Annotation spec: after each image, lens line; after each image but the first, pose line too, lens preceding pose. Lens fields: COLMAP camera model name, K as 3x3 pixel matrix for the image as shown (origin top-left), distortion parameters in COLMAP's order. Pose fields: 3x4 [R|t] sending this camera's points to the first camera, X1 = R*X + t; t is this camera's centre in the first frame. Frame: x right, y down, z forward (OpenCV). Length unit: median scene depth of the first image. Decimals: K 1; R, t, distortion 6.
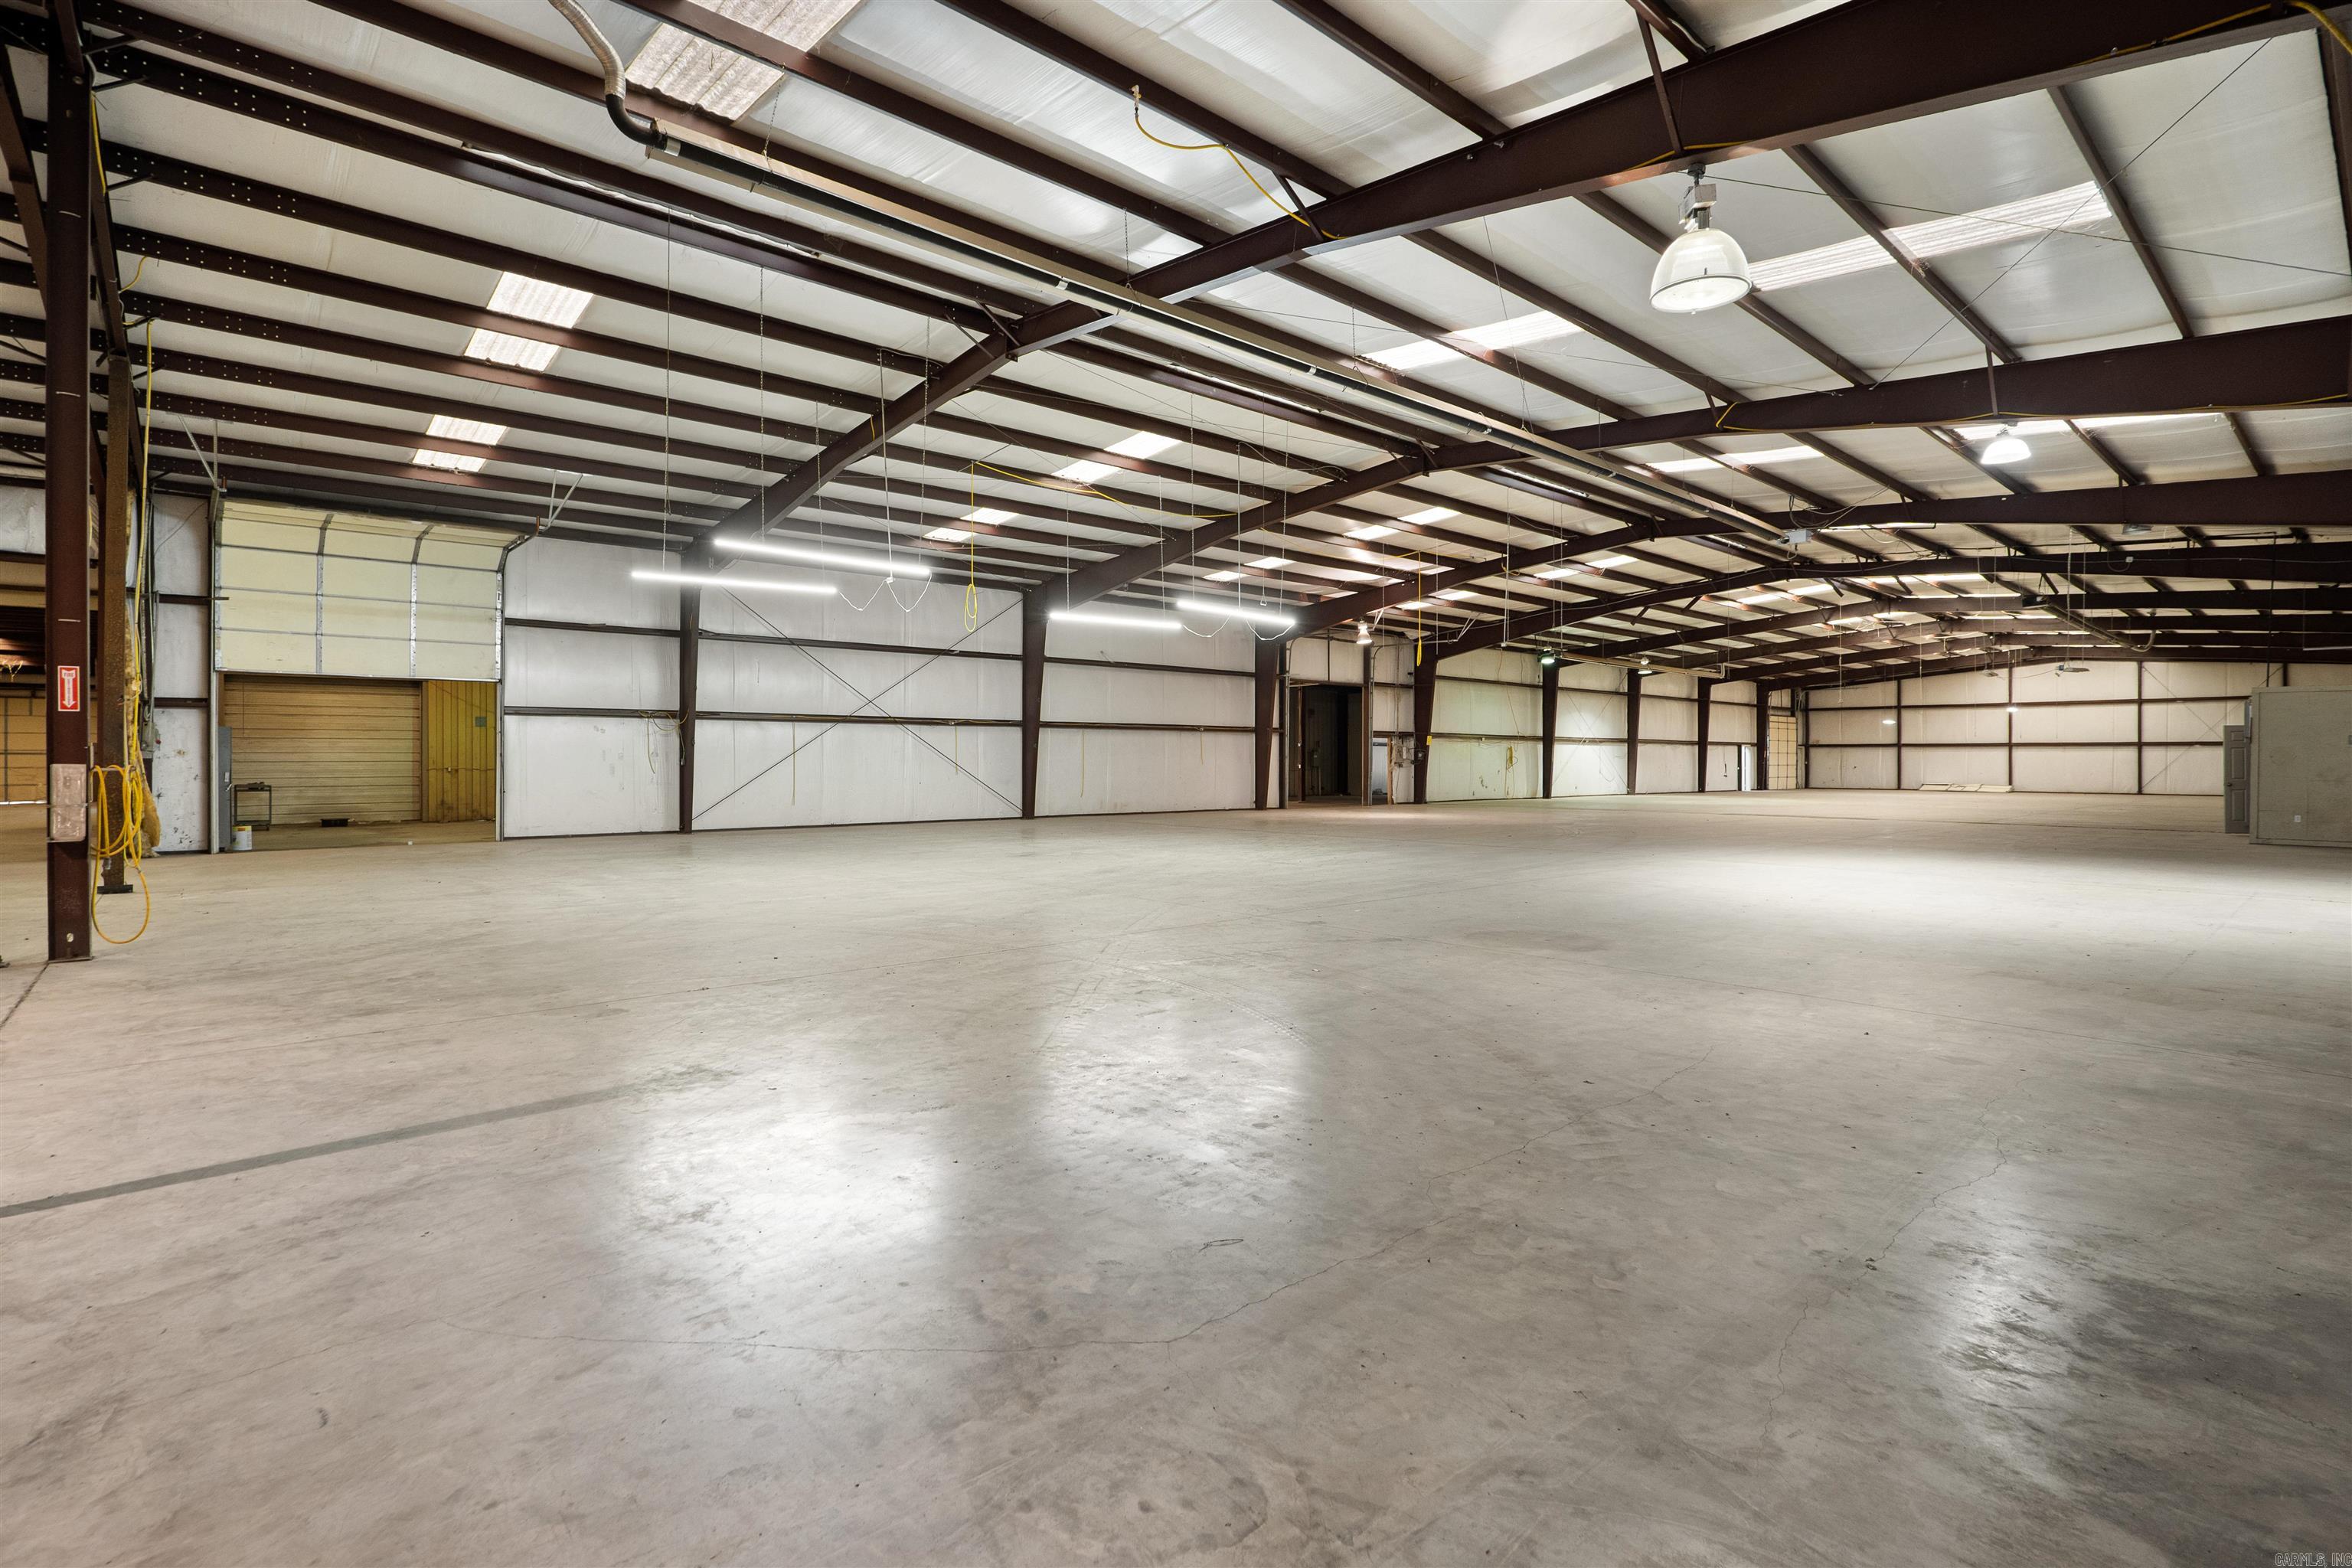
lens RADIAL K [[1118.8, 0, 1186.8], [0, 1118.8, 783.3], [0, 0, 1]] dist [0.000658, 0.004450]
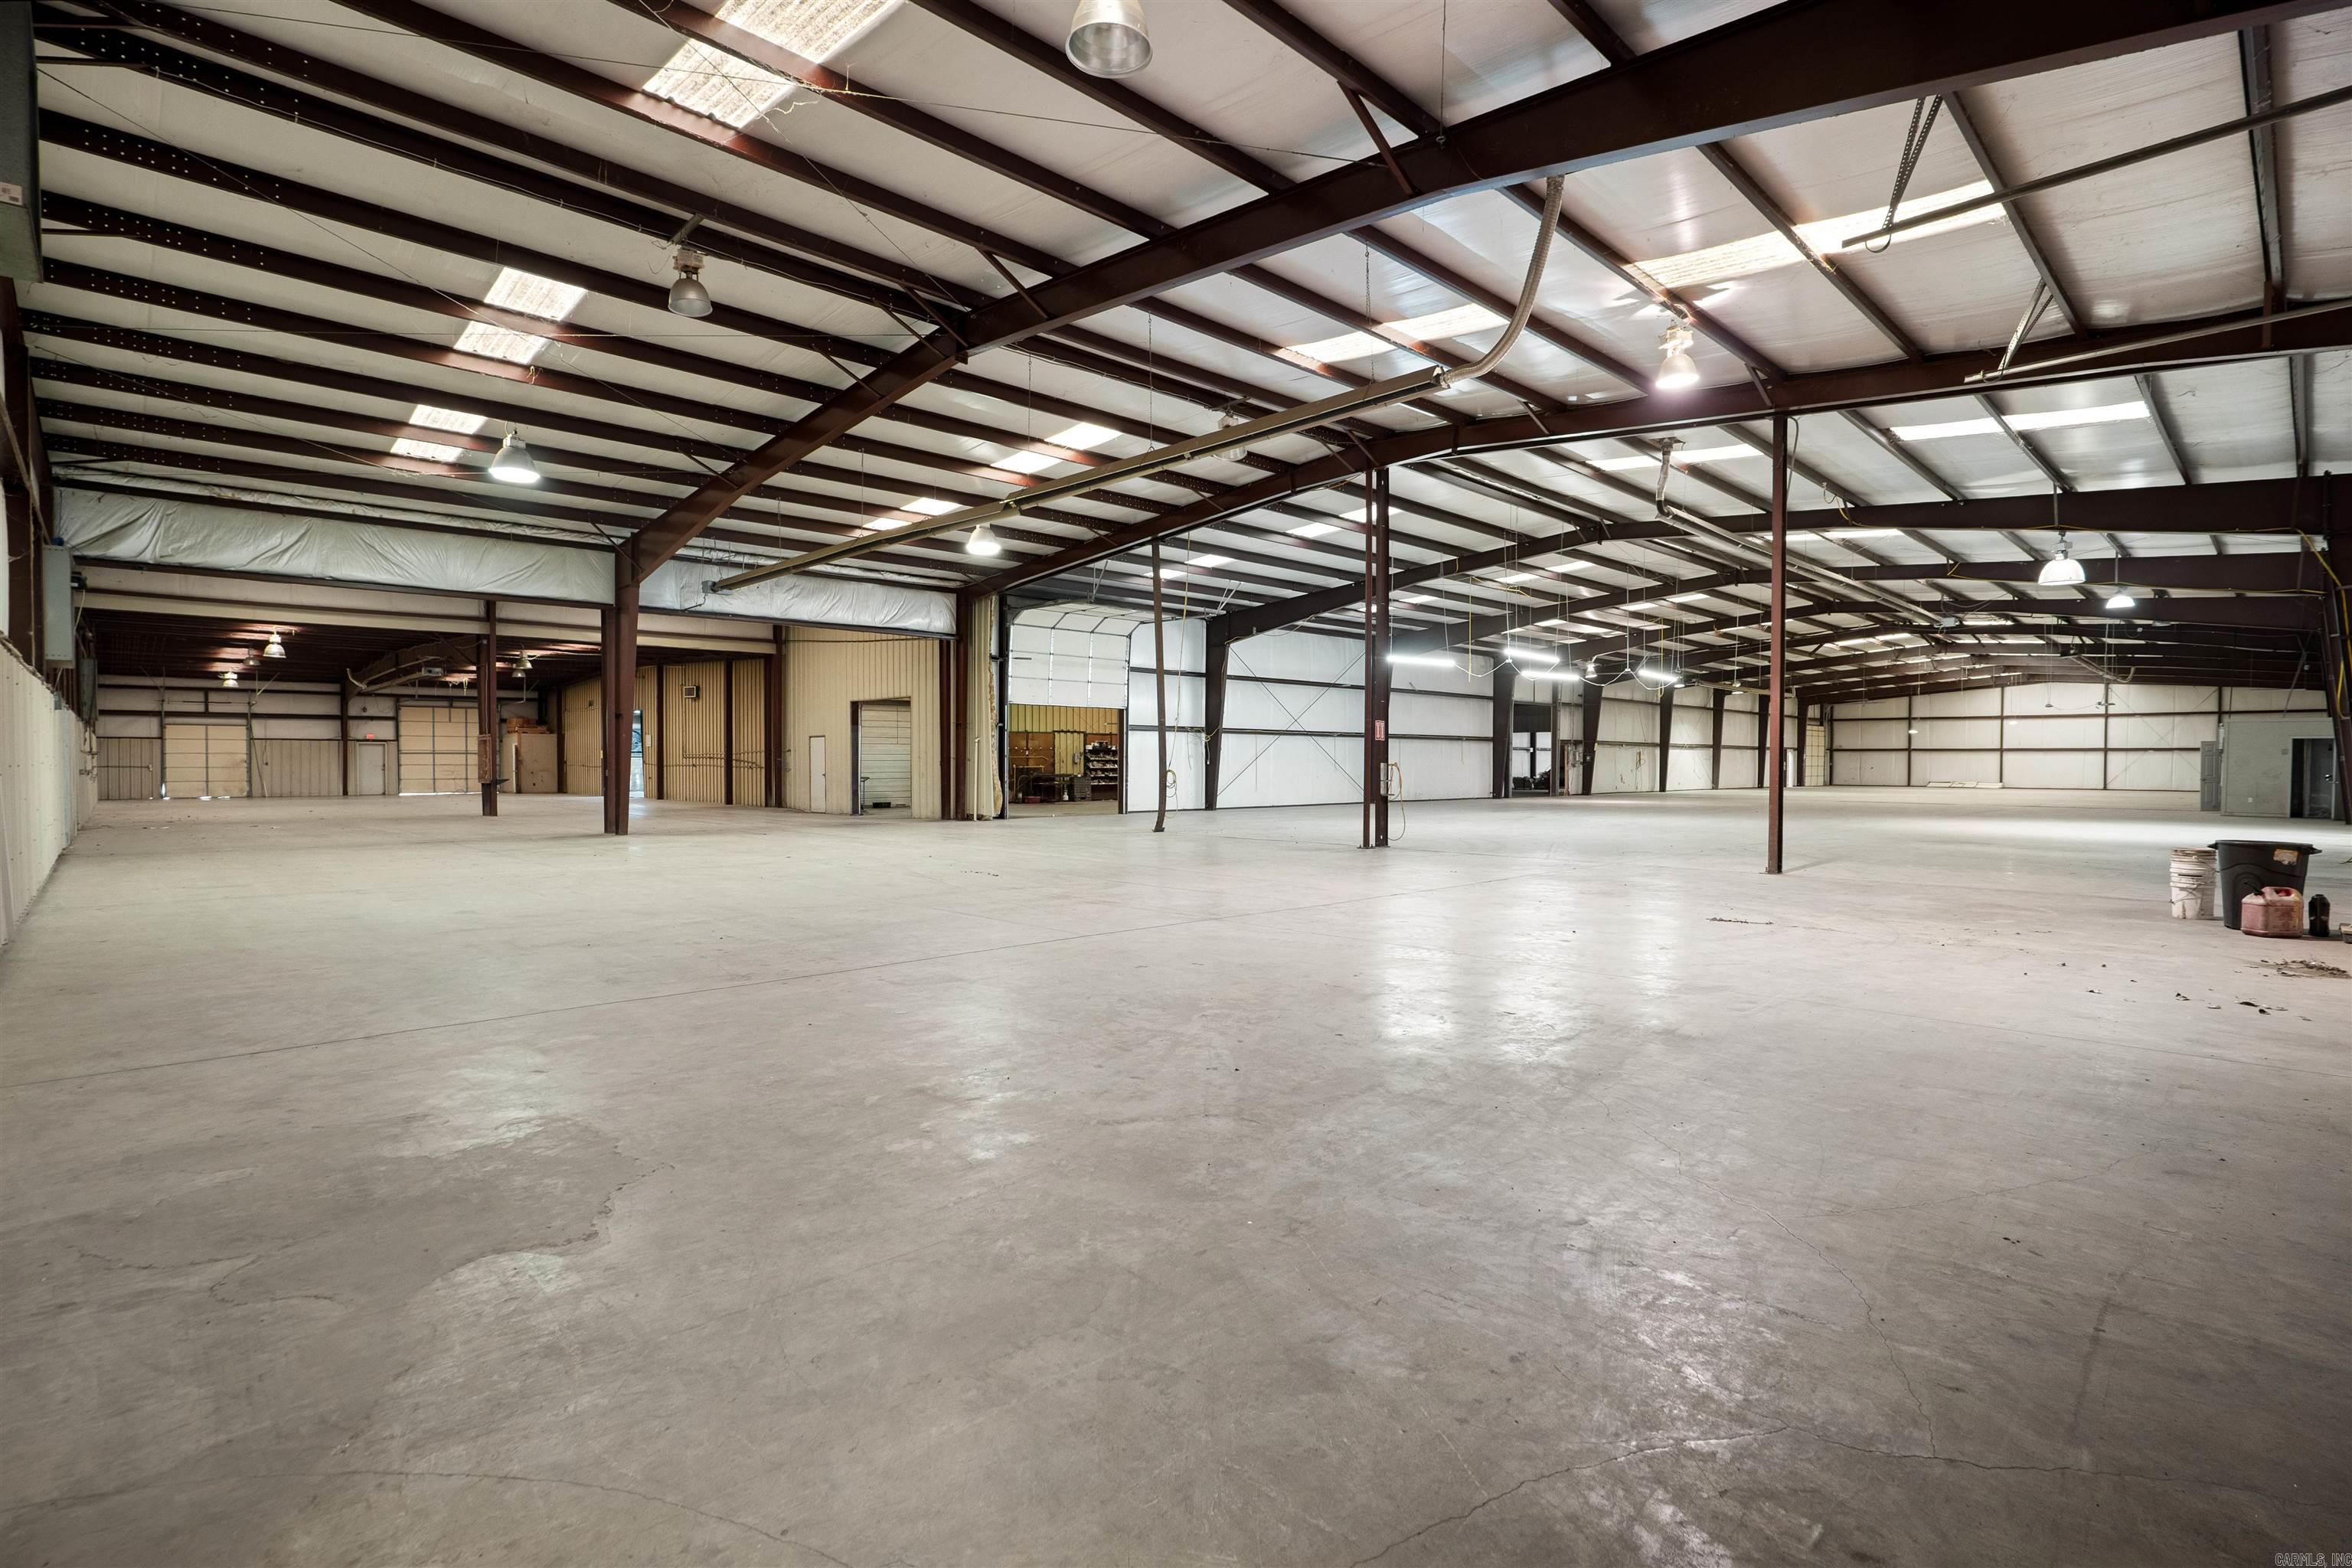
lens RADIAL K [[1118.8, 0, 1191.0], [0, 1118.8, 782.8], [0, 0, 1]] dist [0.000658, 0.004450]
pose [[0.998745, 0.004254, 0.049898, -0.196223], [-0.004422, 0.999985, 0.003262, 0.000663], [-0.049883, -0.003479, 0.998749, -0.165008]]
